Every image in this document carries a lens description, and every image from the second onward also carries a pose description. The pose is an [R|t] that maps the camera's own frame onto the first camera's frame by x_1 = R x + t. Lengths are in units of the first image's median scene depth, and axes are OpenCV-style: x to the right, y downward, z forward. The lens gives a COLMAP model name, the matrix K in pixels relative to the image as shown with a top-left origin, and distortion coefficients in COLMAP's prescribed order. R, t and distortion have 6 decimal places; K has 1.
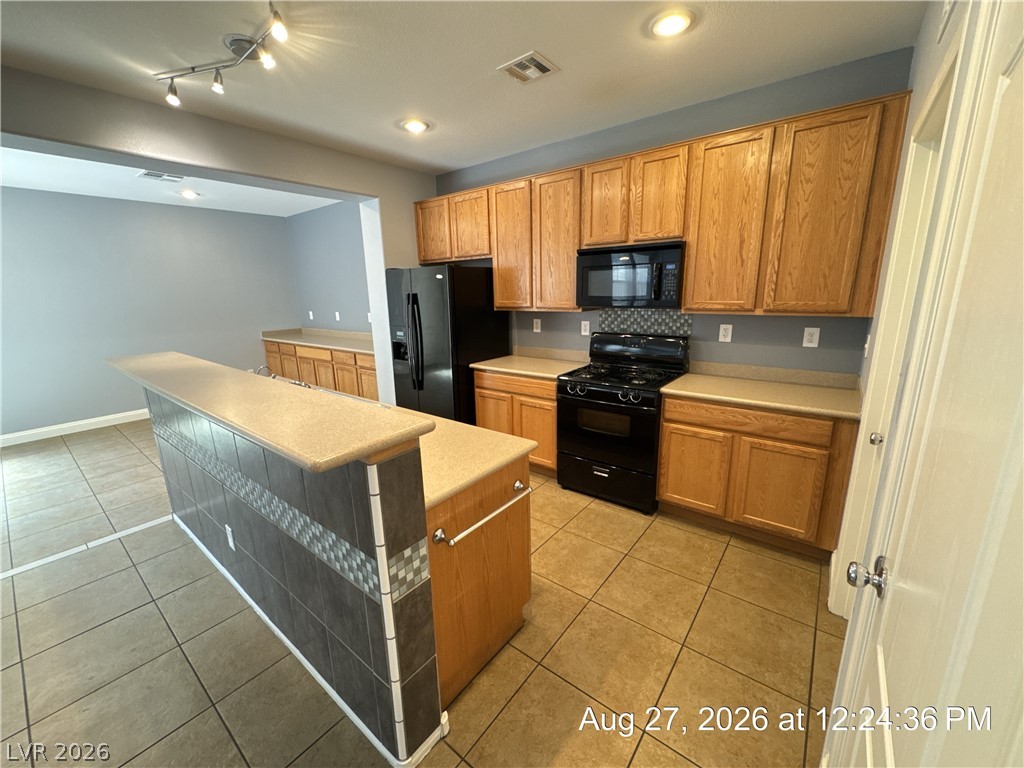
lens RADIAL K [[409.6, 0, 512.0], [0, 409.6, 384.0], [0, 0, 1]] dist [-0.002874, 0.000157]
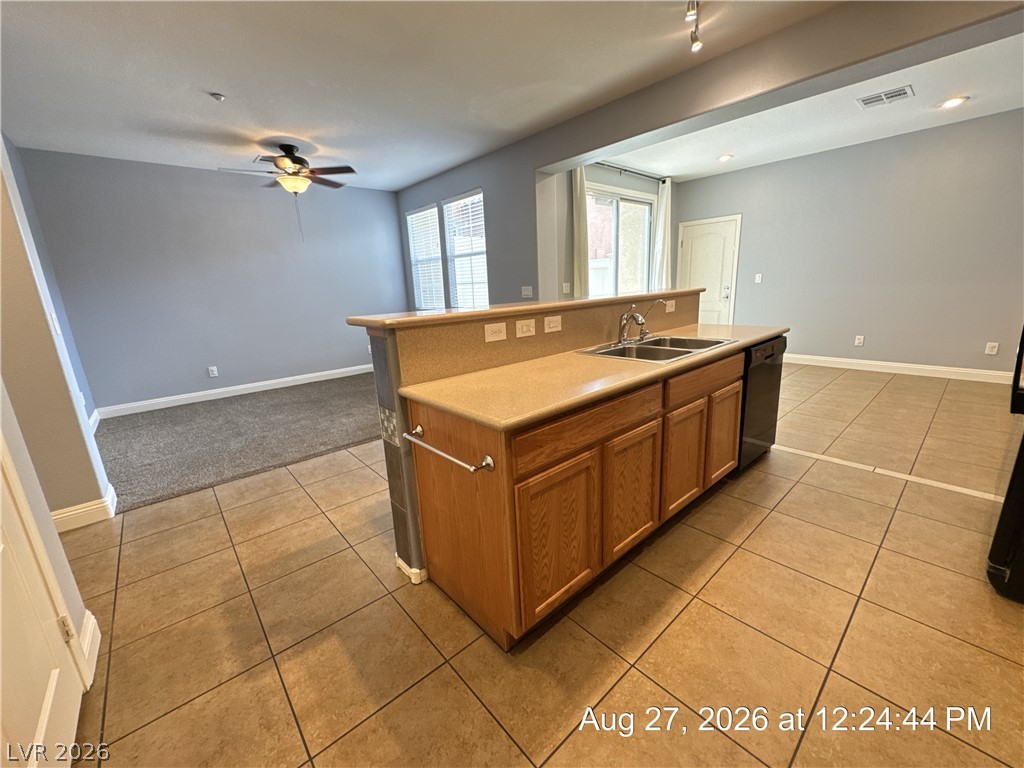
lens RADIAL K [[409.6, 0, 512.0], [0, 409.6, 384.0], [0, 0, 1]] dist [-0.002874, 0.000157]
pose [[-0.180838, 0.267317, -0.946488, 0.392202], [-0.173990, 0.938480, 0.298299, -0.069152], [0.968001, 0.218623, -0.123203, 0.636979]]
